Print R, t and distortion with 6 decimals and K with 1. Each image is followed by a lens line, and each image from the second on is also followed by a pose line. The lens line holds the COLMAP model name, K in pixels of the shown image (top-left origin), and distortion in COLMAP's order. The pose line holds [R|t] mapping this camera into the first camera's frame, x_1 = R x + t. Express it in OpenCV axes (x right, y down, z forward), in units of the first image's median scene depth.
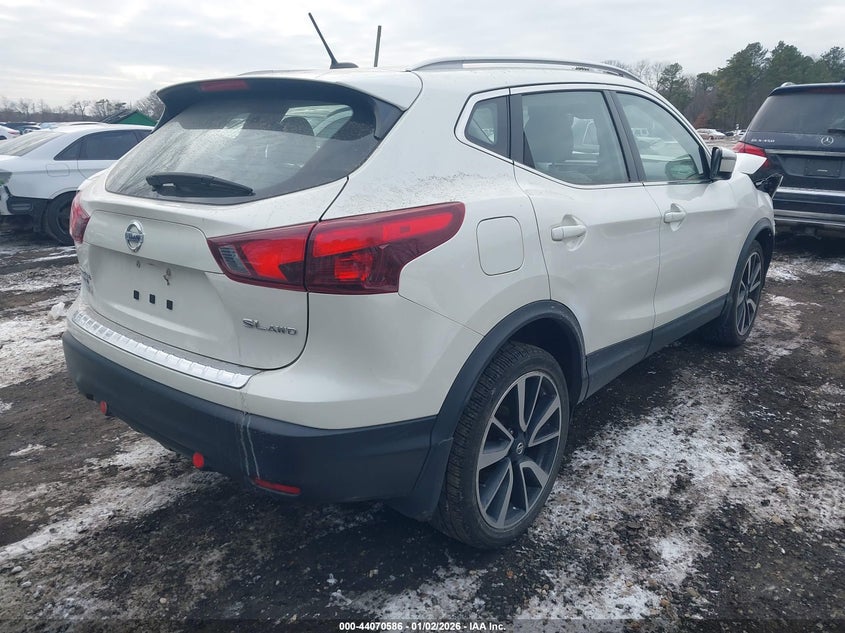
lens RADIAL K [[681.8, 0, 422.5], [0, 681.8, 316.5], [0, 0, 1]] dist [-0.003444, -0.008822]
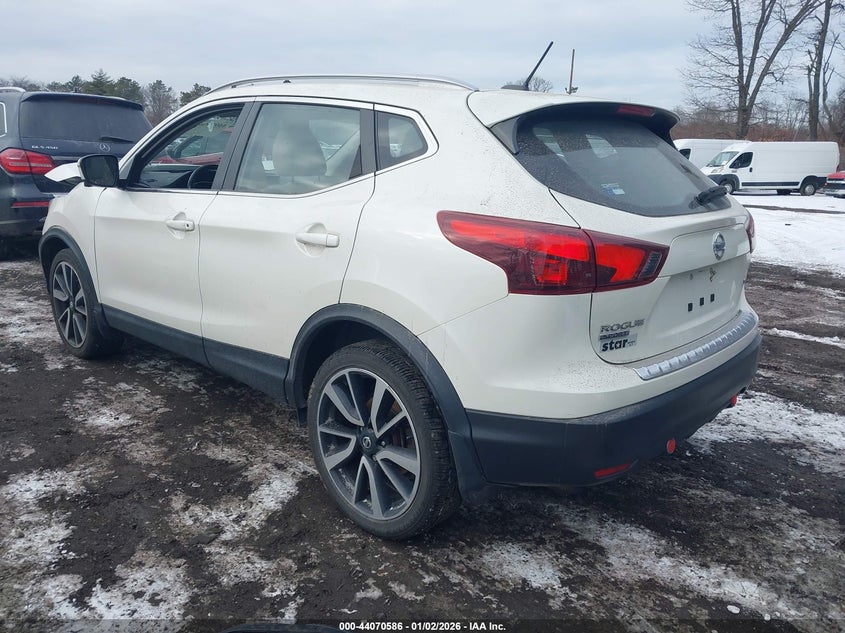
lens RADIAL K [[695.6, 0, 422.8], [0, 695.6, 346.3], [0, 0, 1]] dist [0.005700, 0.004206]
pose [[0.009633, -0.270053, 0.962797, -1.146417], [0.238497, 0.935675, 0.260059, -0.274056], [-0.971095, 0.227119, 0.073420, 1.042472]]
